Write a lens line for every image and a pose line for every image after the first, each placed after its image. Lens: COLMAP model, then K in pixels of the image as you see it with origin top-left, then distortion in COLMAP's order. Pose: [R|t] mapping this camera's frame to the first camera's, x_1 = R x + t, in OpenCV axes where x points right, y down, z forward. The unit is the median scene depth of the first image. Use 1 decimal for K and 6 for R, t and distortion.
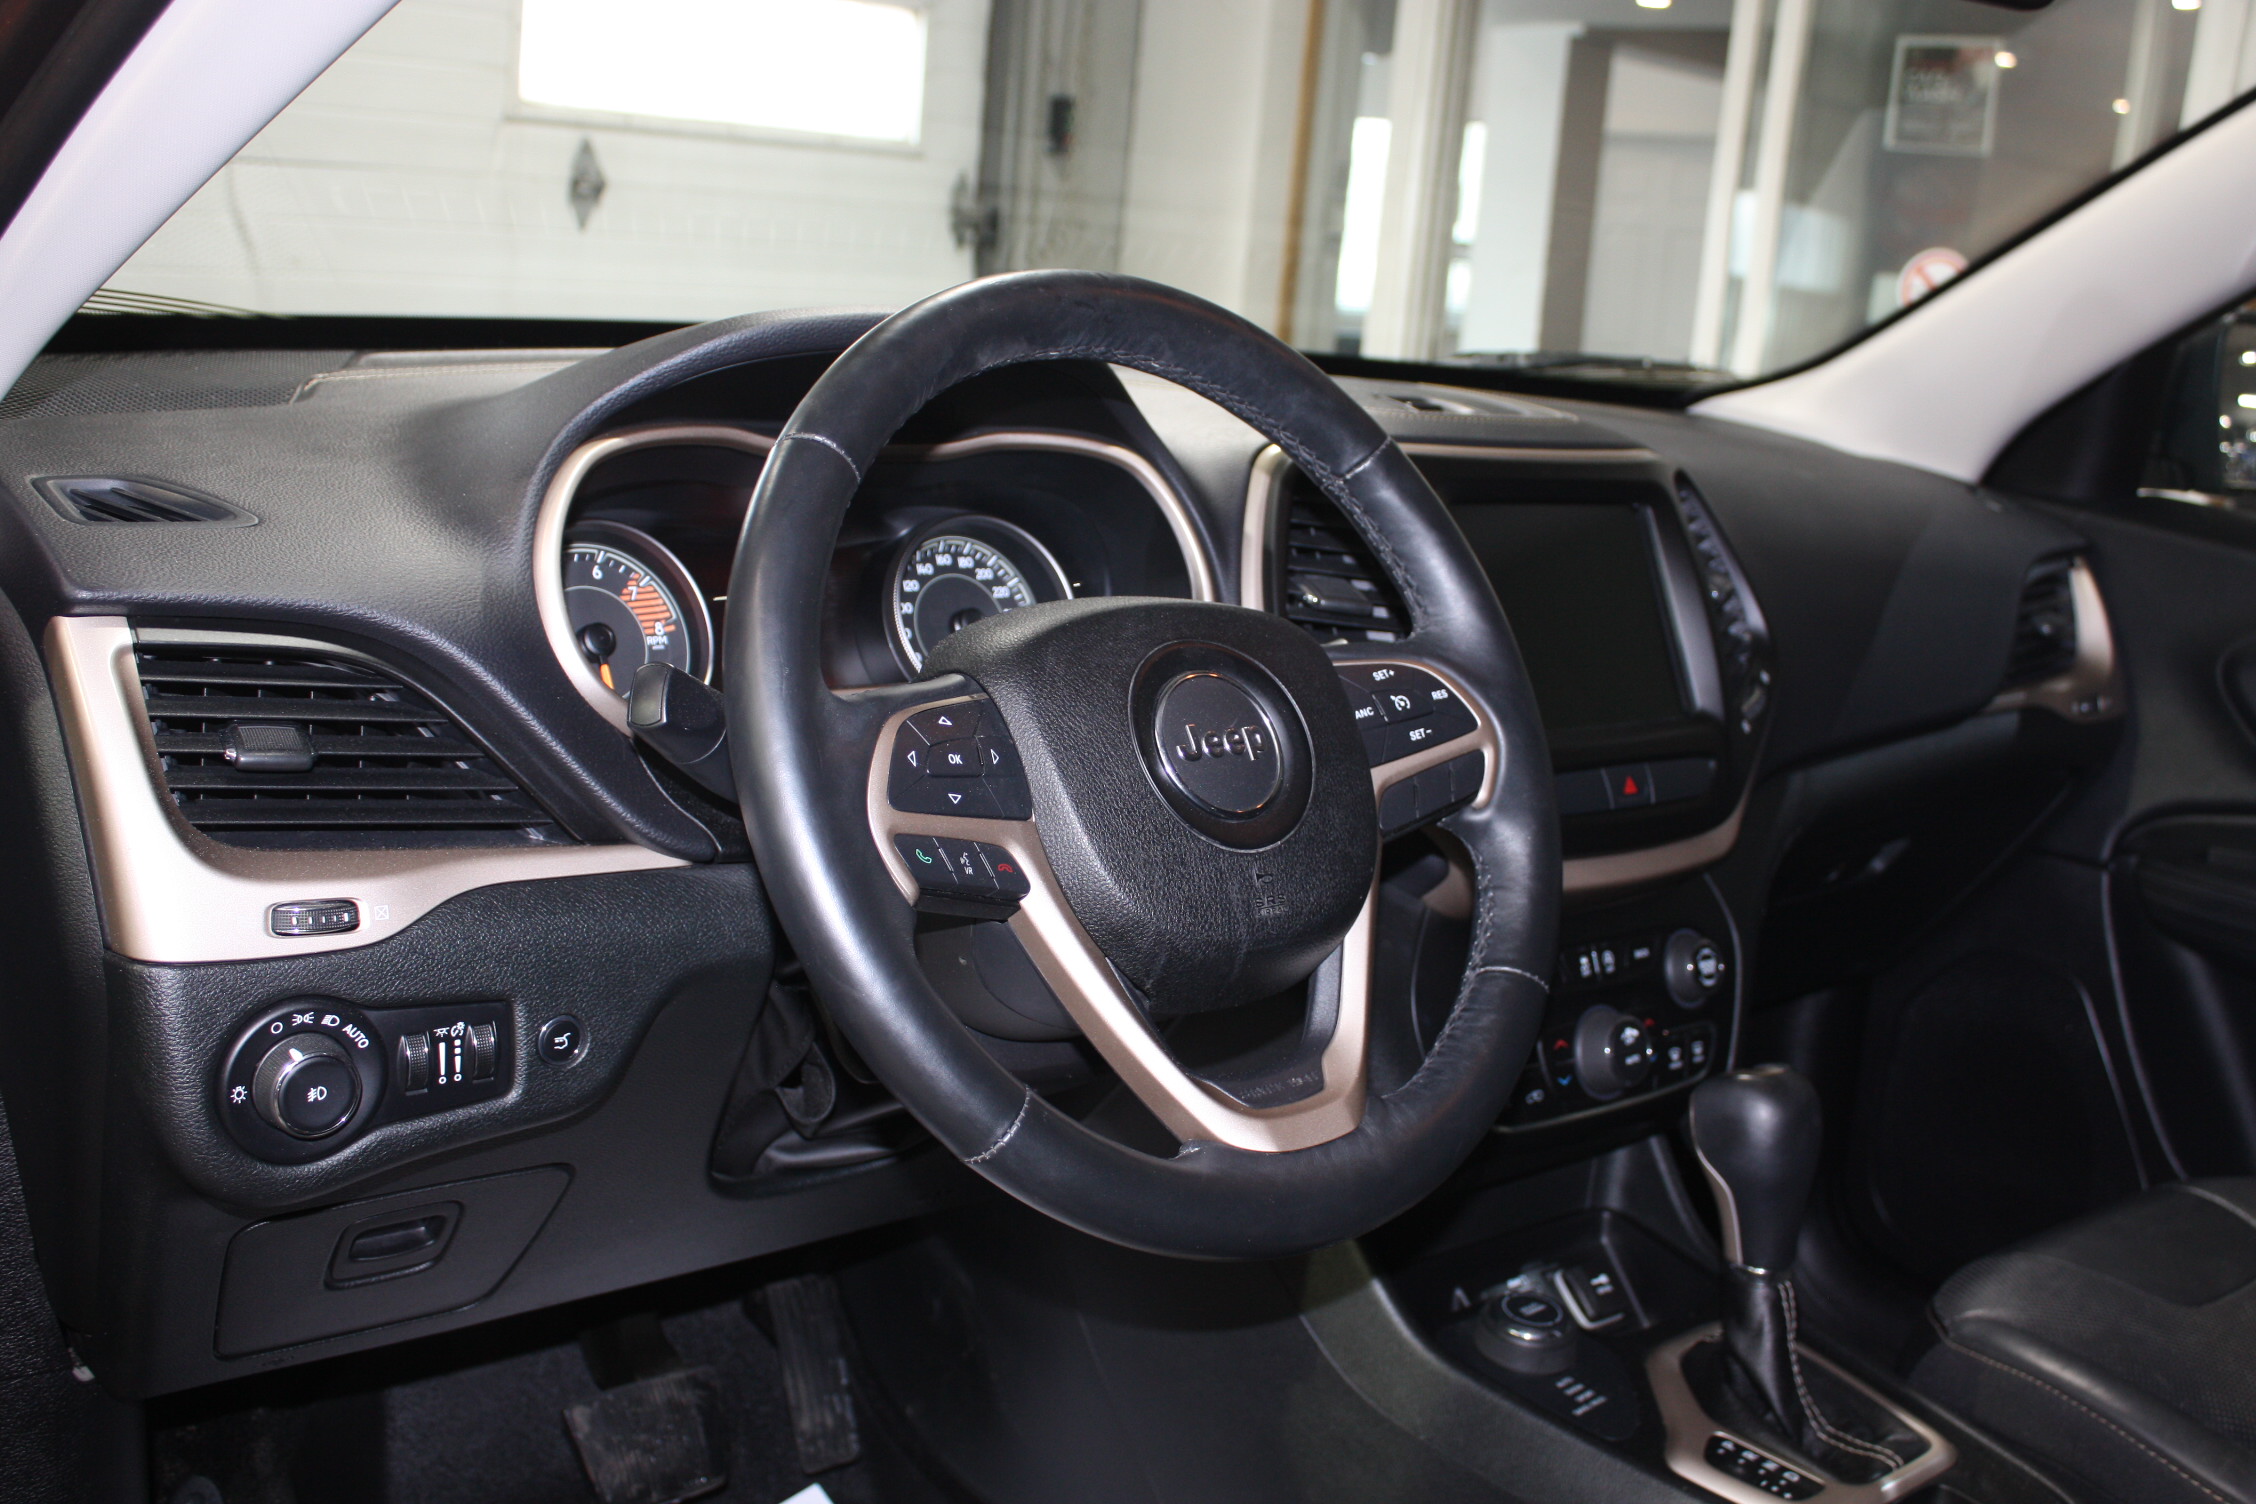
lens RADIAL K [[2415.0, 0, 1128.0], [0, 2415.0, 752.0], [0, 0, 1]] dist [-0.155007, 0.002685]
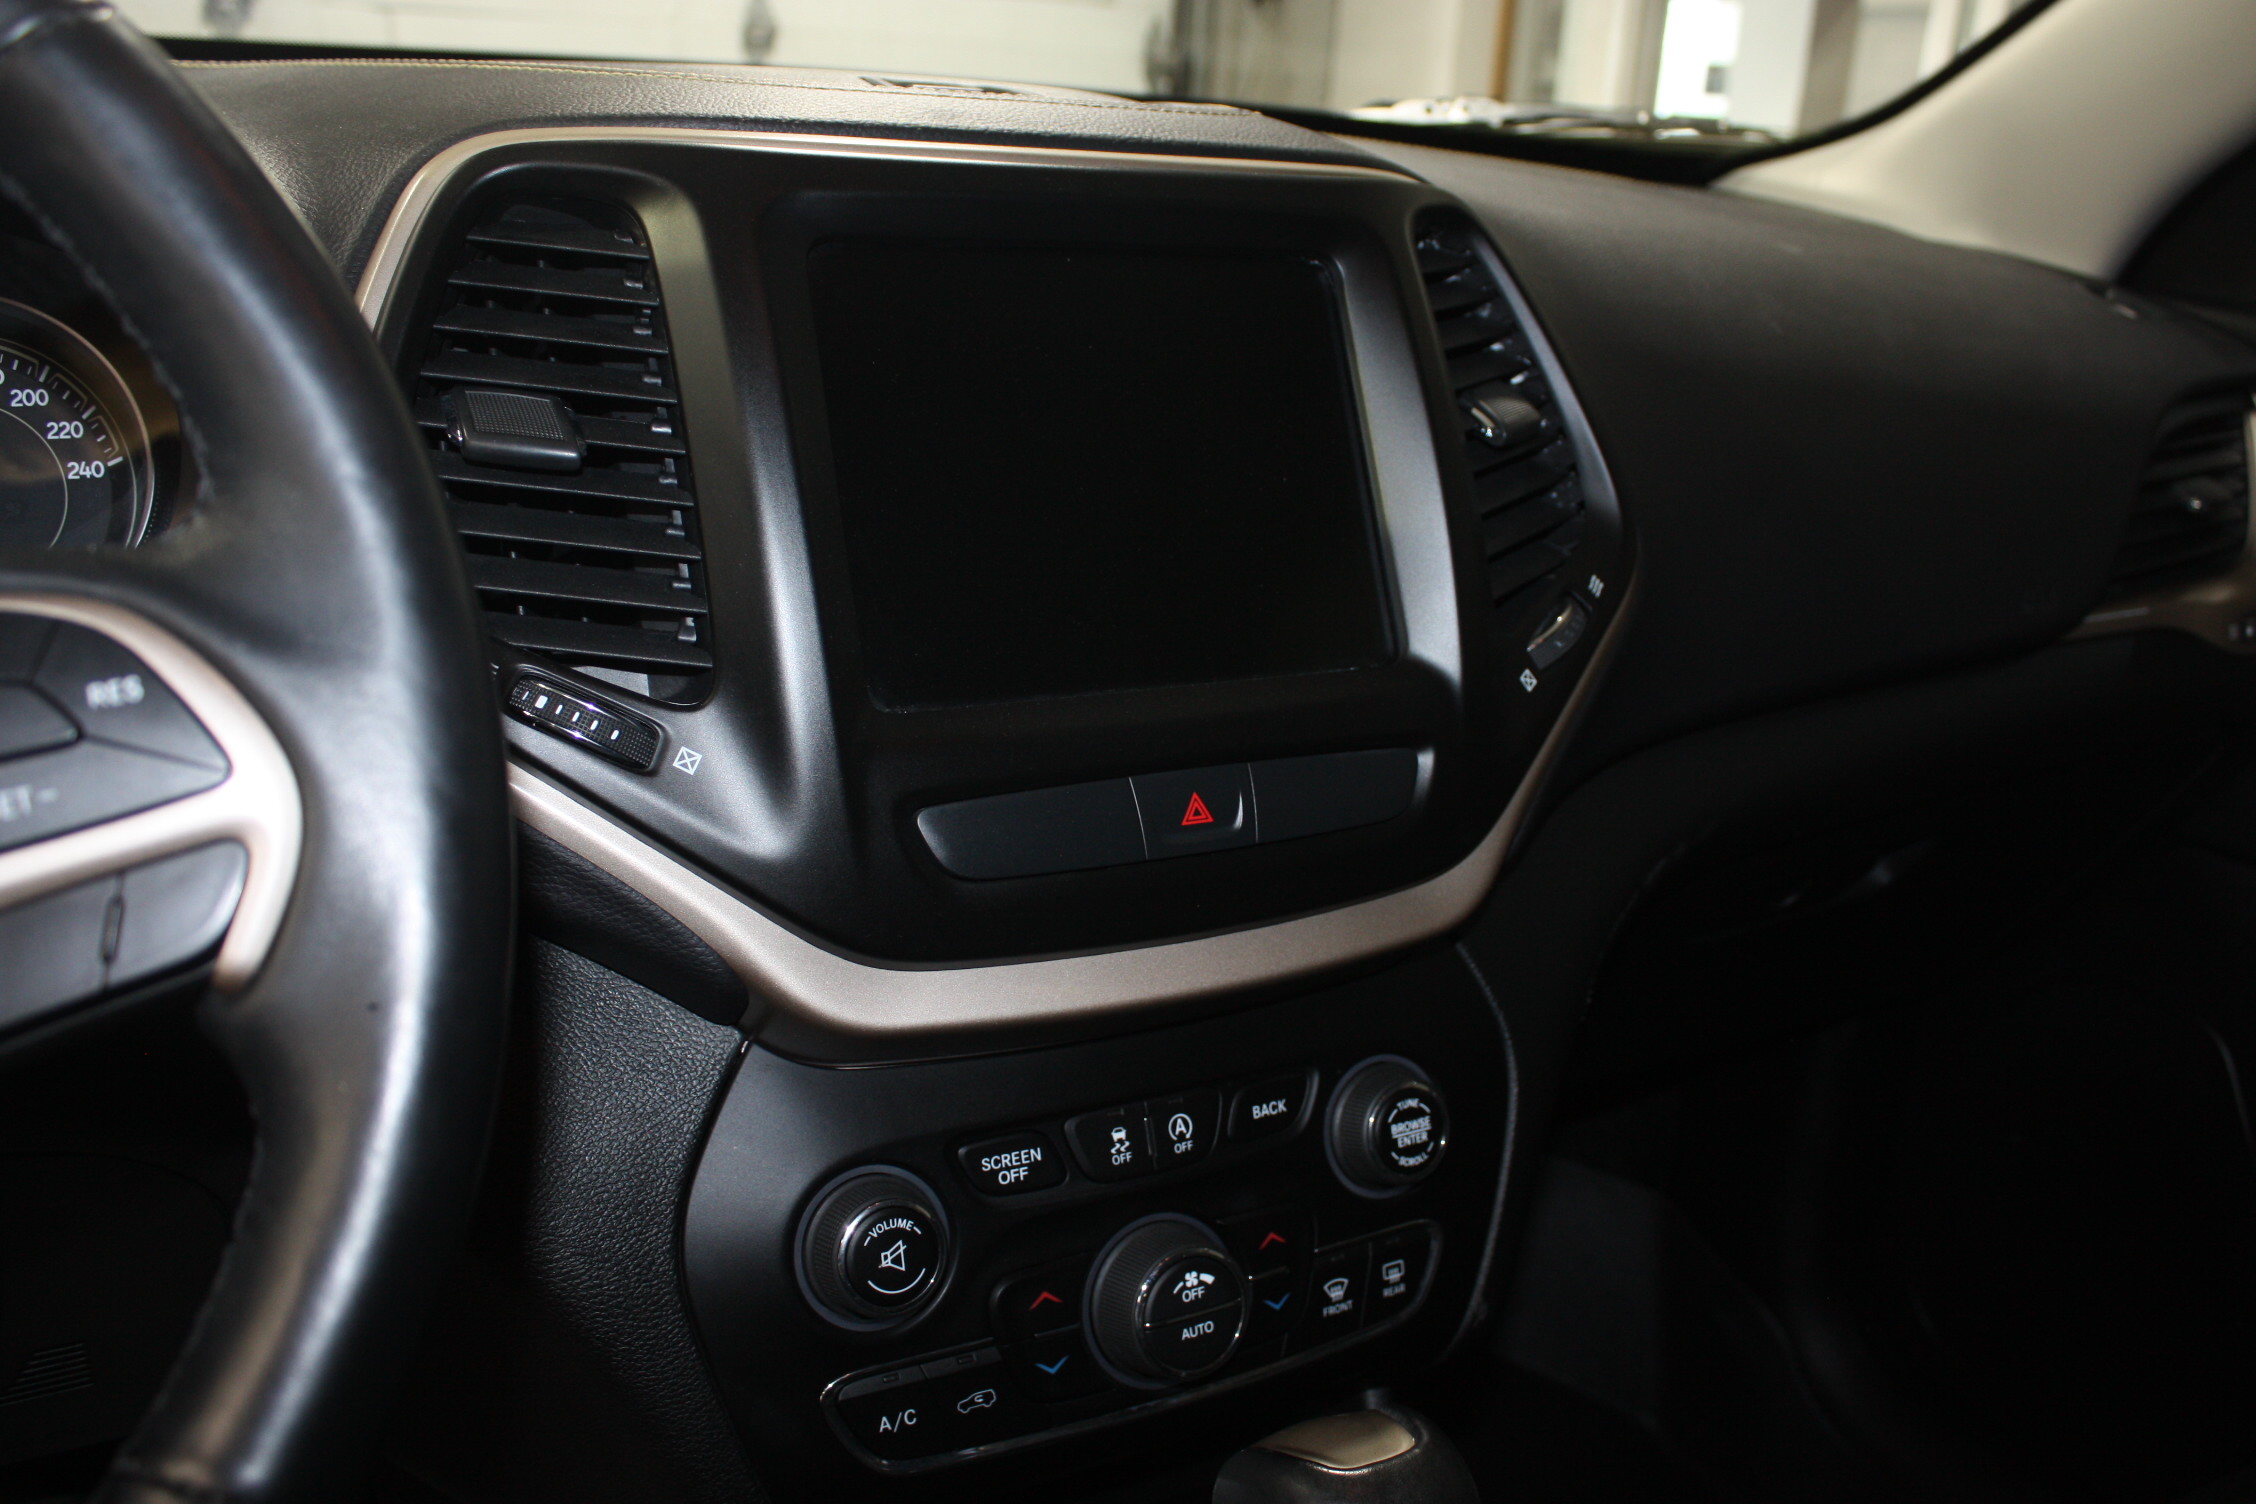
lens RADIAL K [[2046.8, 0, 1128.0], [0, 2046.8, 752.0], [0, 0, 1]] dist [-0.193431, 0.171094]
pose [[0.984734, 0.032258, -0.171048, 0.255331], [-0.017687, 0.996135, 0.086036, -0.033145], [0.173163, -0.081697, 0.981499, 0.549971]]
